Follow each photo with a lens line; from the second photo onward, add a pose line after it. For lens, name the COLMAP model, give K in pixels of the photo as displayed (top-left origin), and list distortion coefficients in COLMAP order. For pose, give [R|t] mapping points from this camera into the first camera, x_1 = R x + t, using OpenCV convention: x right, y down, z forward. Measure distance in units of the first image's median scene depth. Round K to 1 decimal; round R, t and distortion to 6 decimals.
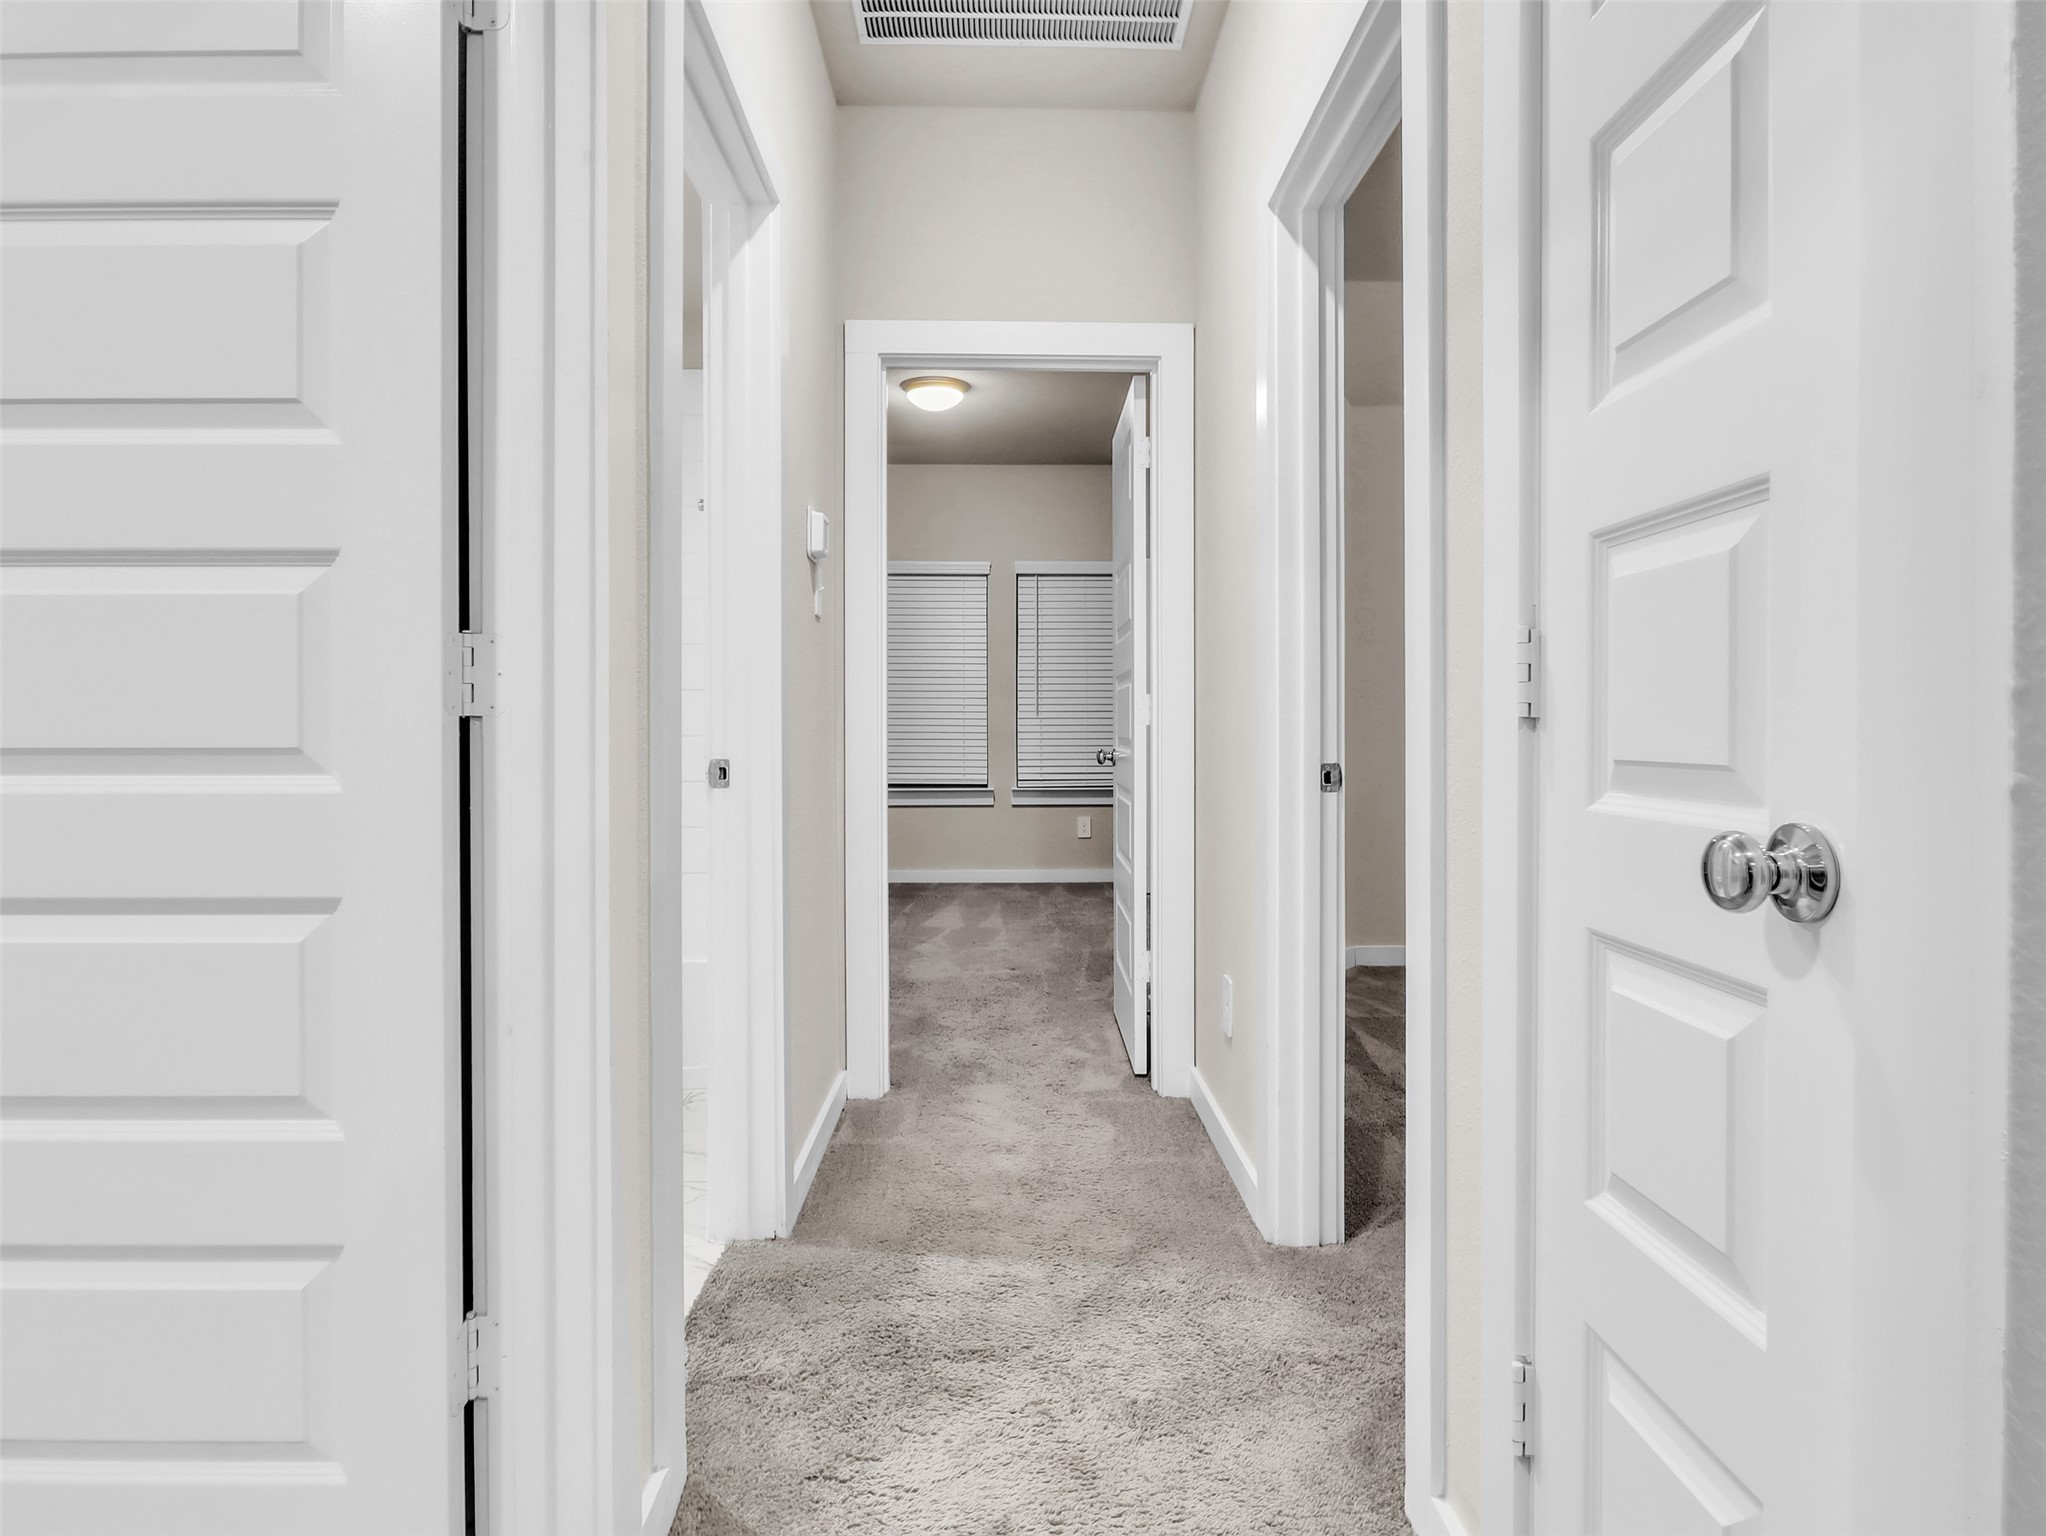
lens RADIAL K [[1166.8, 0, 1023.0], [0, 1166.8, 724.1], [0, 0, 1]] dist [-0.002664, -0.005247]
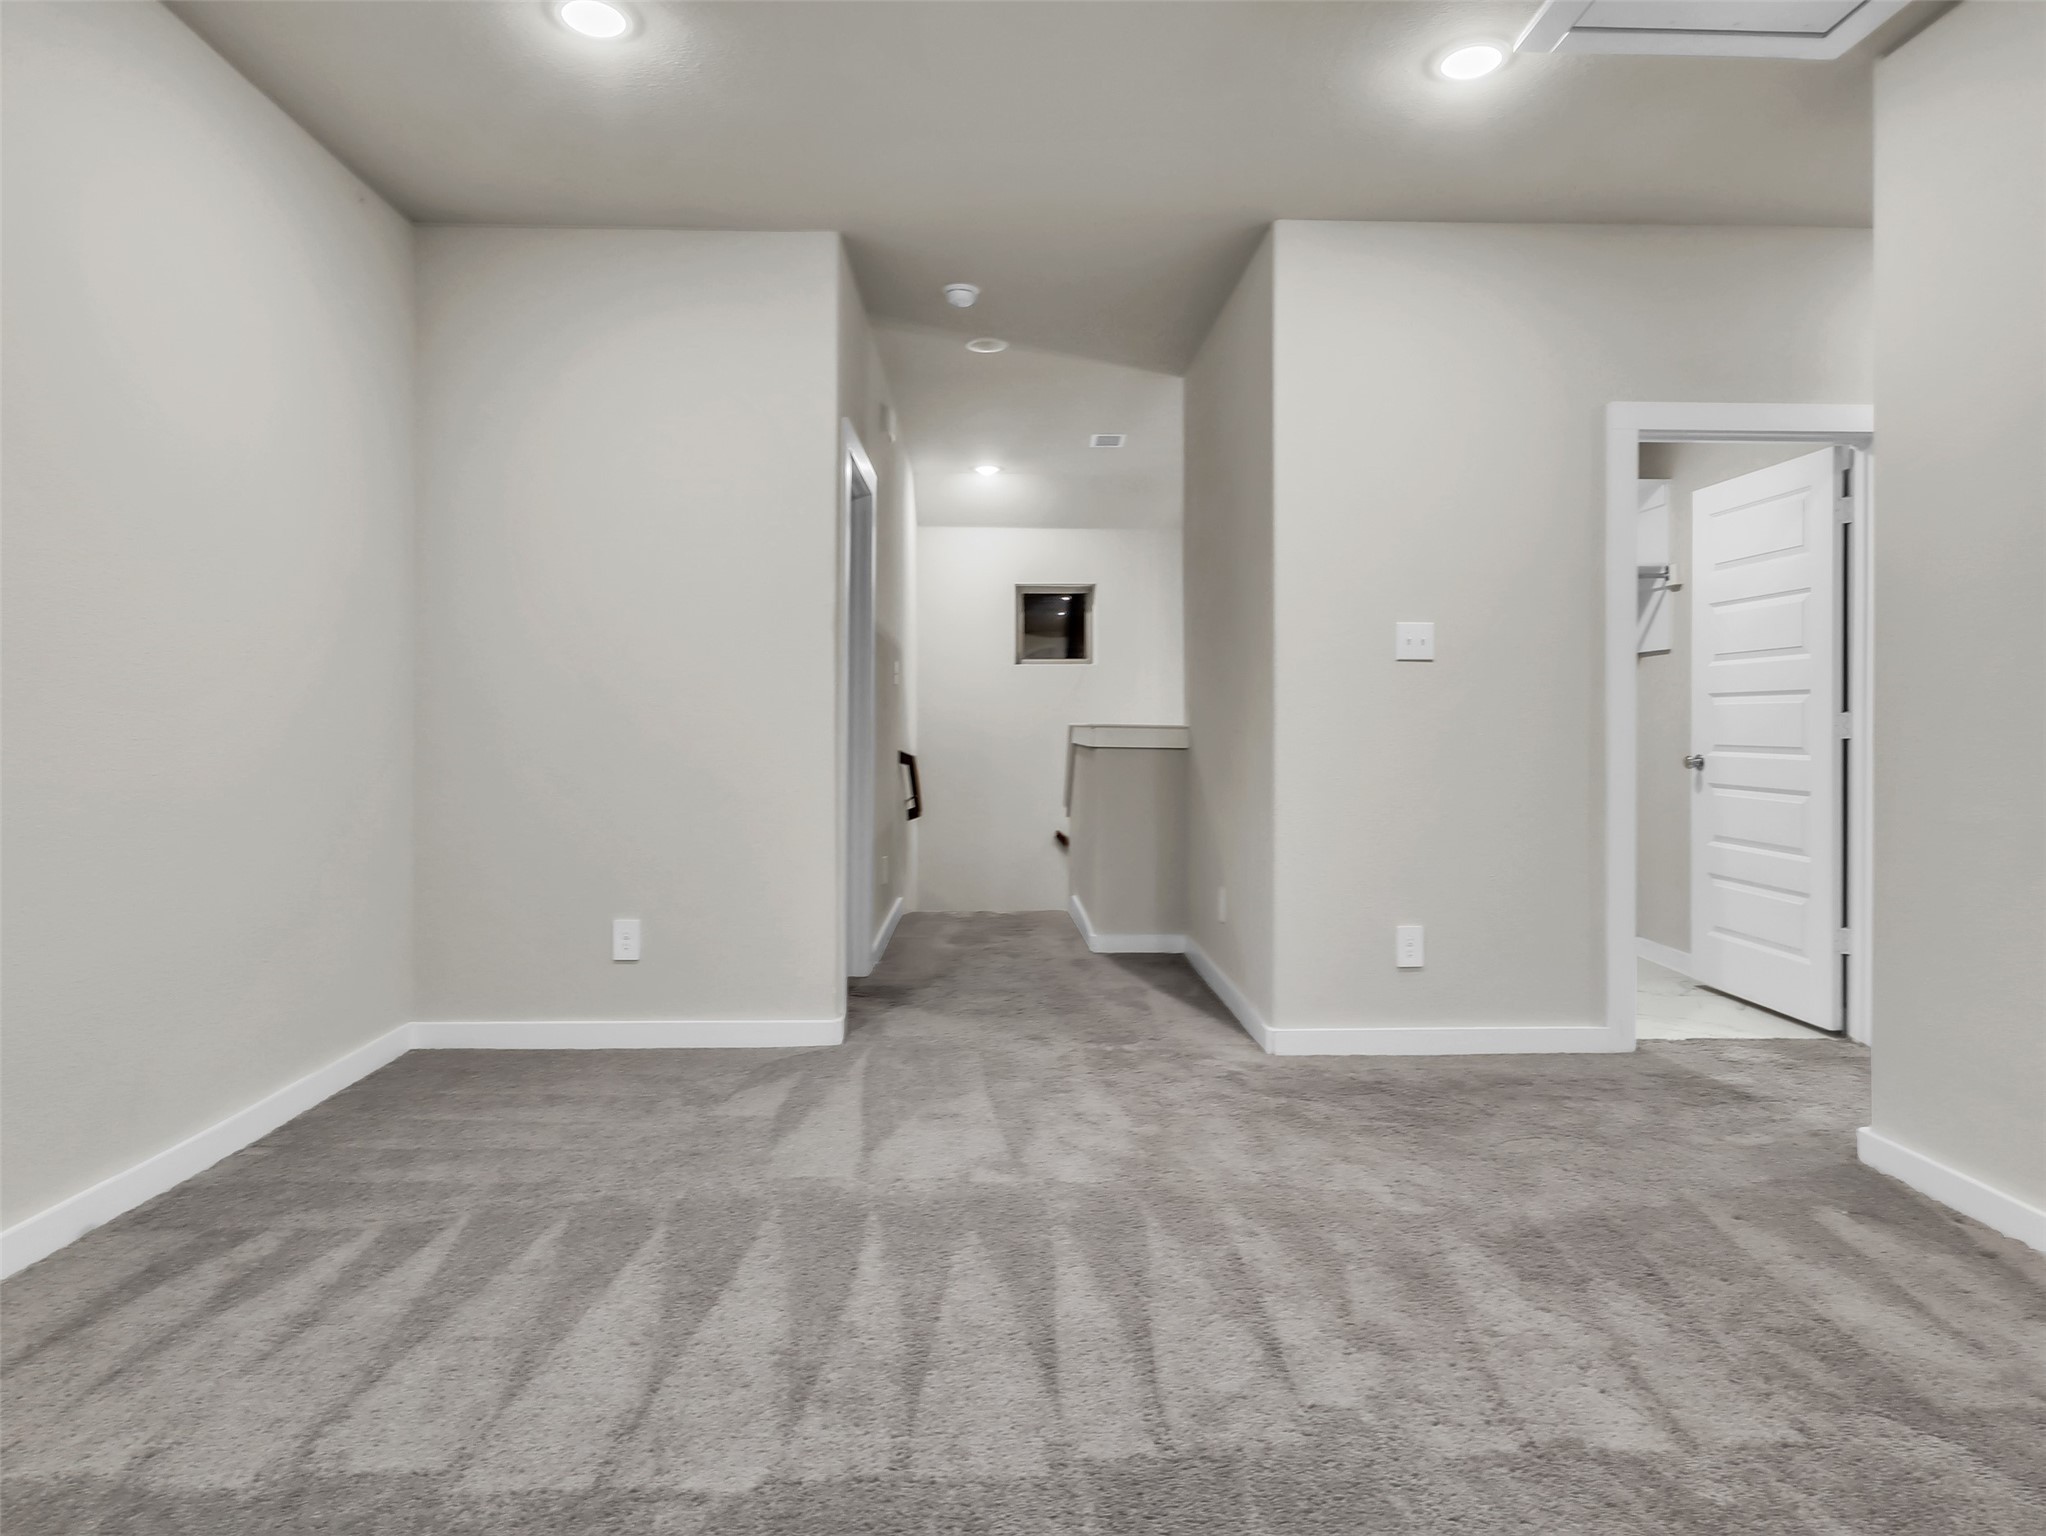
lens RADIAL K [[1166.8, 0, 1023.0], [0, 1166.8, 724.1], [0, 0, 1]] dist [-0.002664, -0.005247]
pose [[0.005786, 0.005225, -0.999970, 1.031284], [-0.000142, 0.999986, 0.005224, -0.024183], [0.999983, 0.000111, 0.005787, -0.483236]]
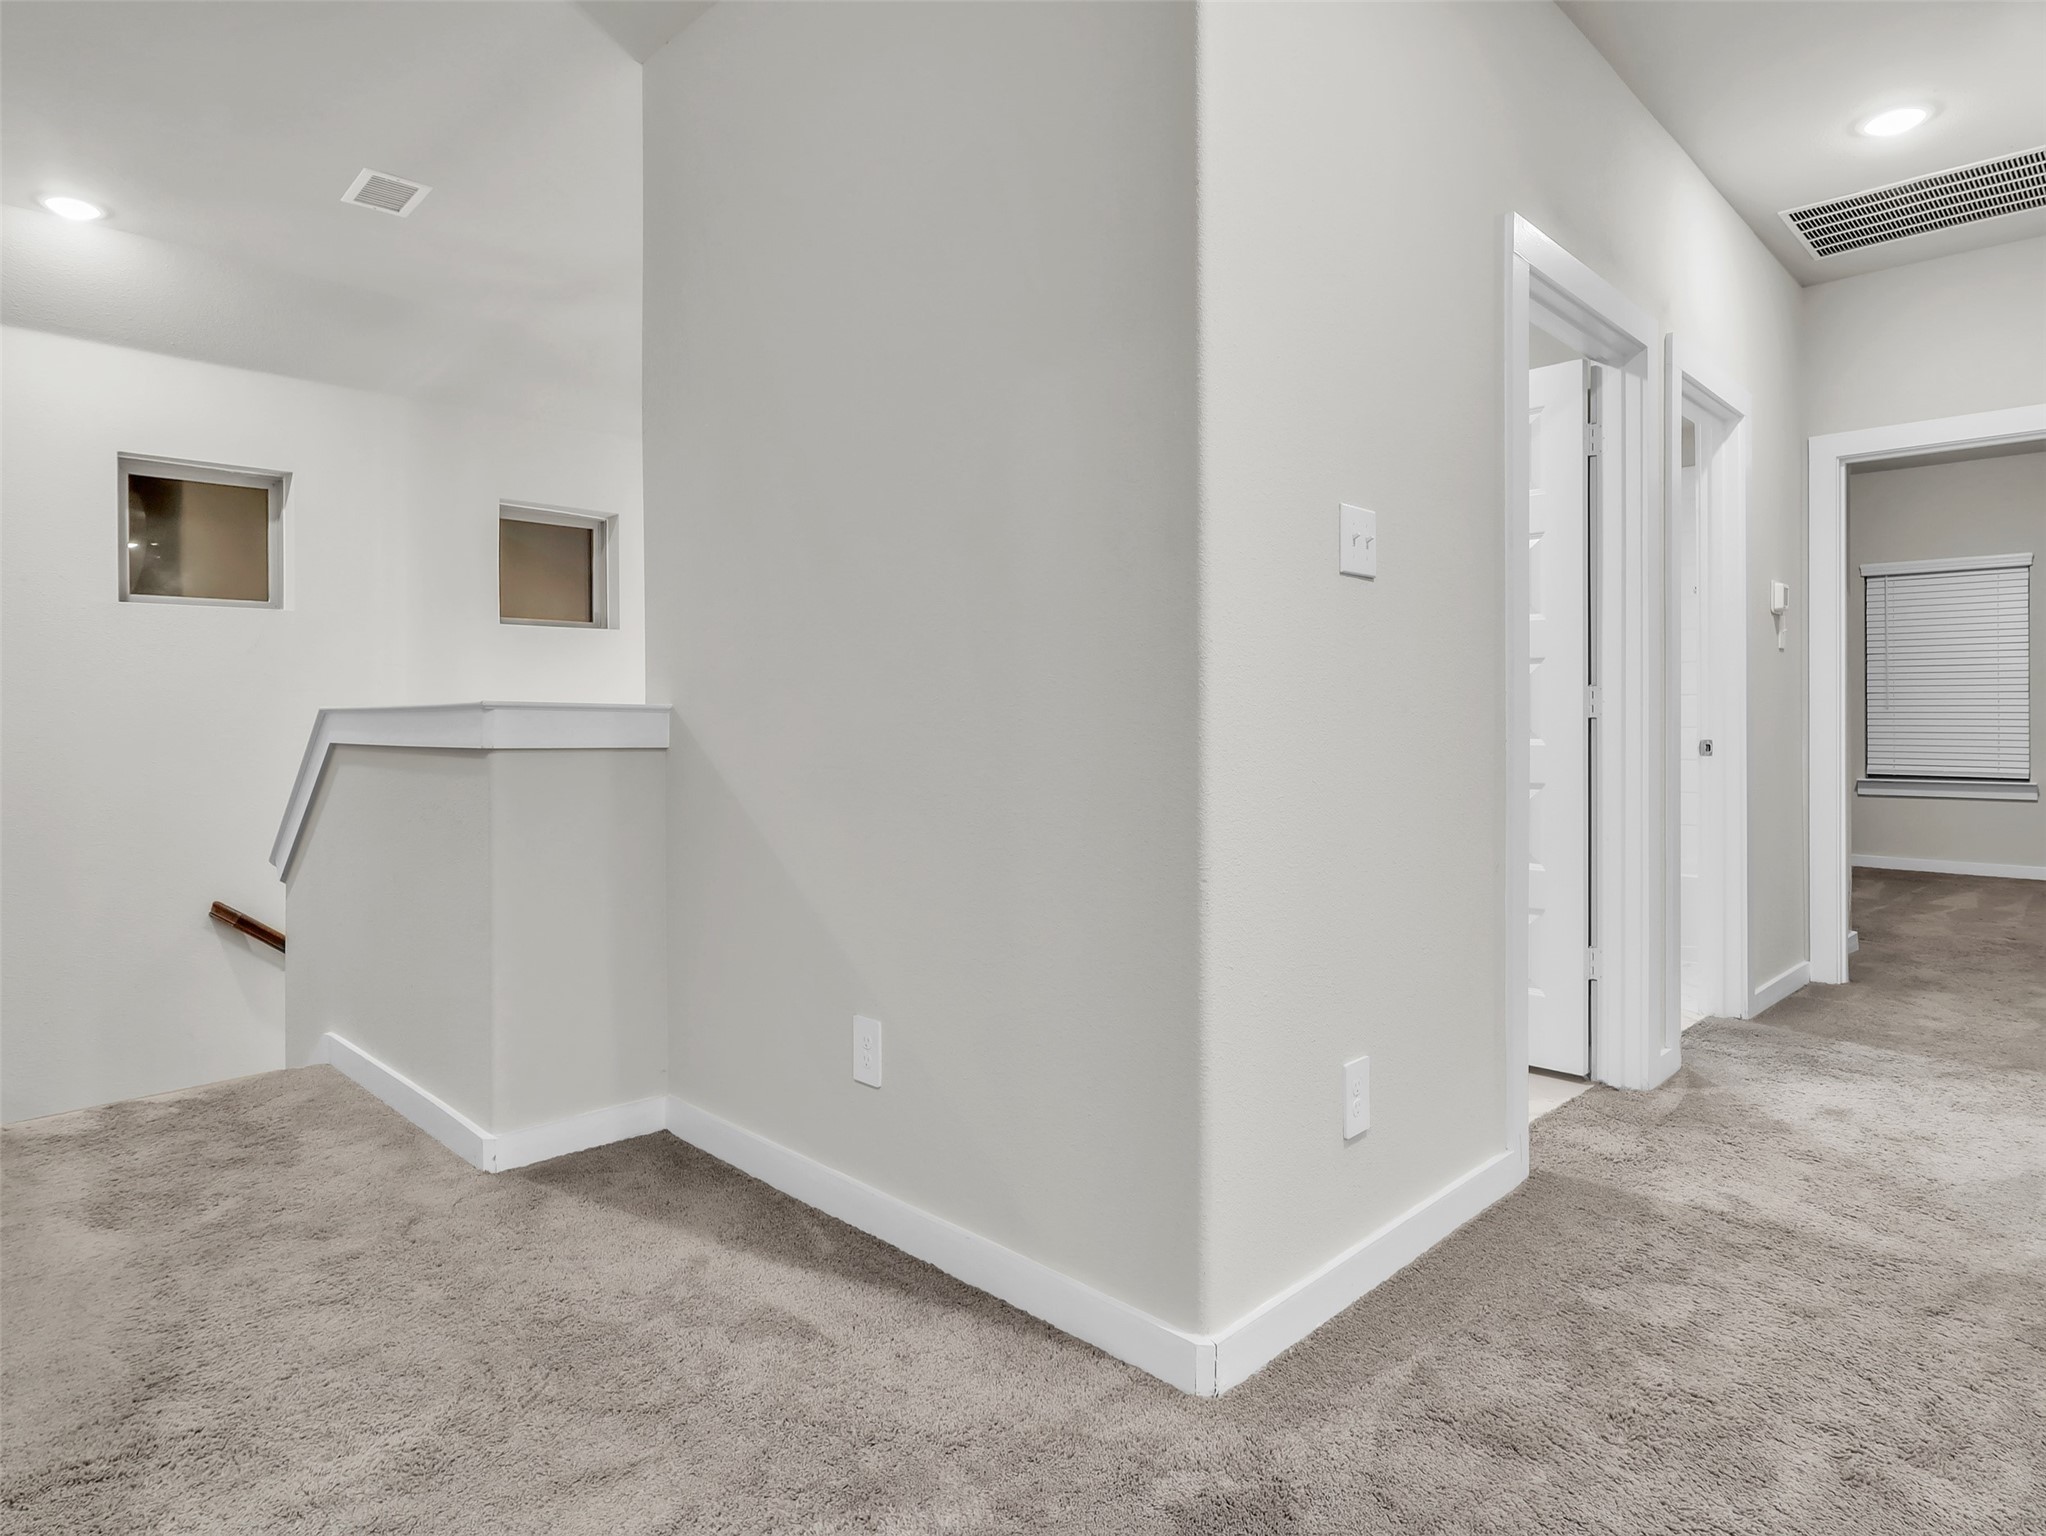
lens RADIAL K [[1166.8, 0, 1023.0], [0, 1166.8, 724.1], [0, 0, 1]] dist [-0.002664, -0.005247]
pose [[0.691550, 0.003180, -0.722322, 0.204801], [0.001564, 0.999981, 0.005900, -0.003794], [0.722327, -0.005210, 0.691532, -0.661442]]
